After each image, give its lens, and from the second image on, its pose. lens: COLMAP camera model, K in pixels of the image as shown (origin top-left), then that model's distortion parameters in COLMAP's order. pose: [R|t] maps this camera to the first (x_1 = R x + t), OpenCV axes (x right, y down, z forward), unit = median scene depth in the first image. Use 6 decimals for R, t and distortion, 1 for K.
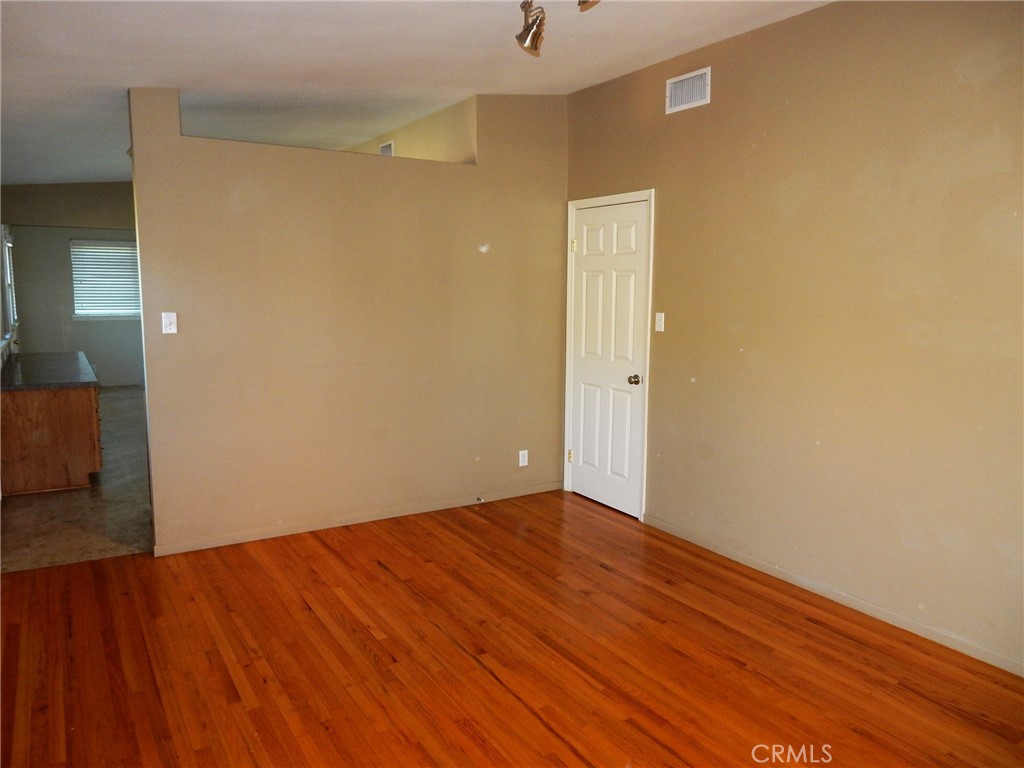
lens RADIAL K [[746.7, 0, 504.6], [0, 746.7, 387.5], [0, 0, 1]] dist [-0.007964, -0.007621]
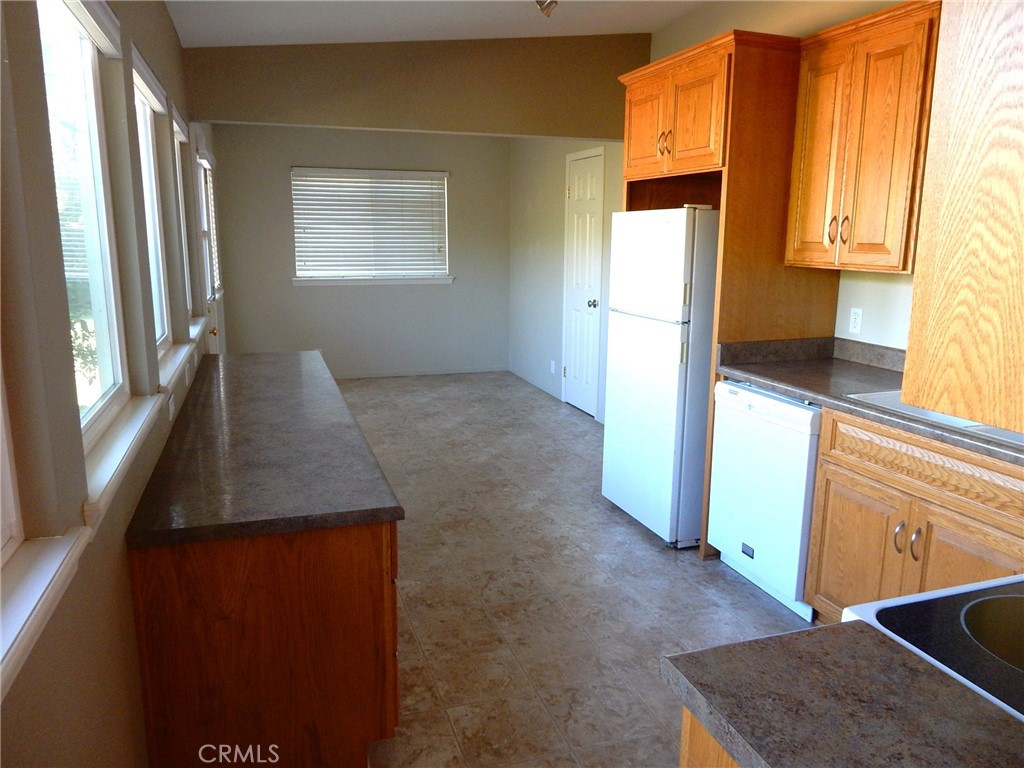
lens RADIAL K [[746.7, 0, 504.6], [0, 746.7, 387.5], [0, 0, 1]] dist [-0.007964, -0.007621]
pose [[0.973380, 0.046385, -0.224456, -0.259824], [-0.032569, 0.997362, 0.064872, -0.053748], [0.226873, -0.055835, 0.972323, 0.413863]]
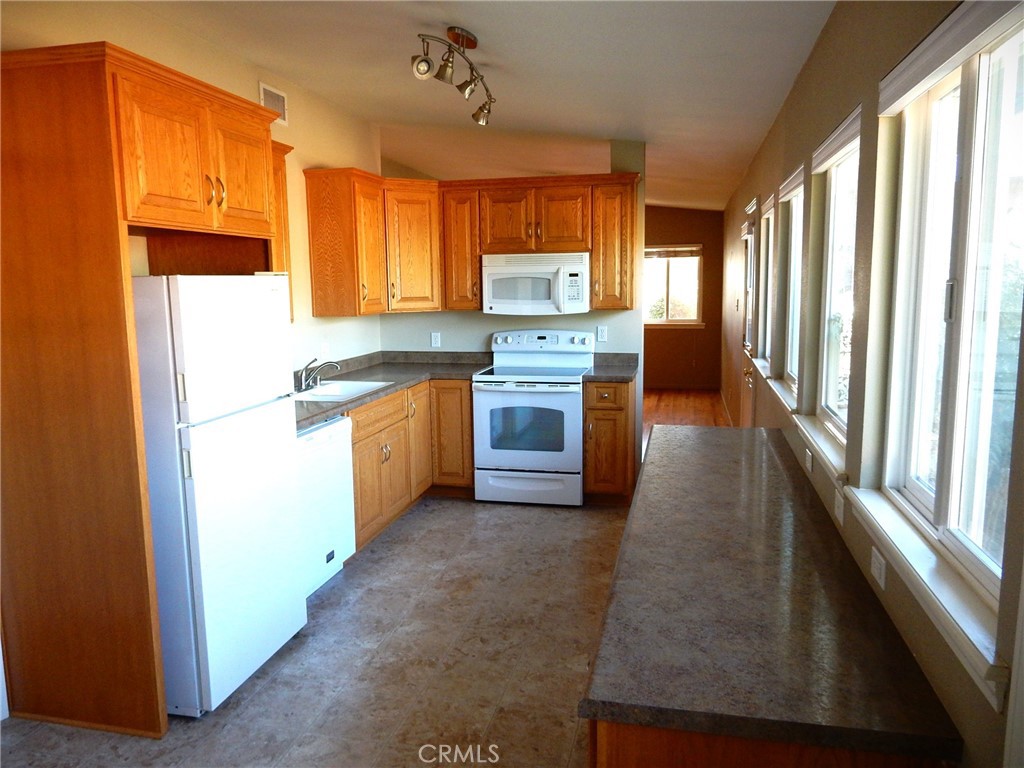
lens RADIAL K [[746.7, 0, 504.6], [0, 746.7, 387.5], [0, 0, 1]] dist [-0.007964, -0.007621]
pose [[-0.706214, -0.095047, 0.701590, -0.439512], [0.110585, 0.963977, 0.241908, -0.103277], [-0.699309, 0.248424, -0.670263, 0.722142]]
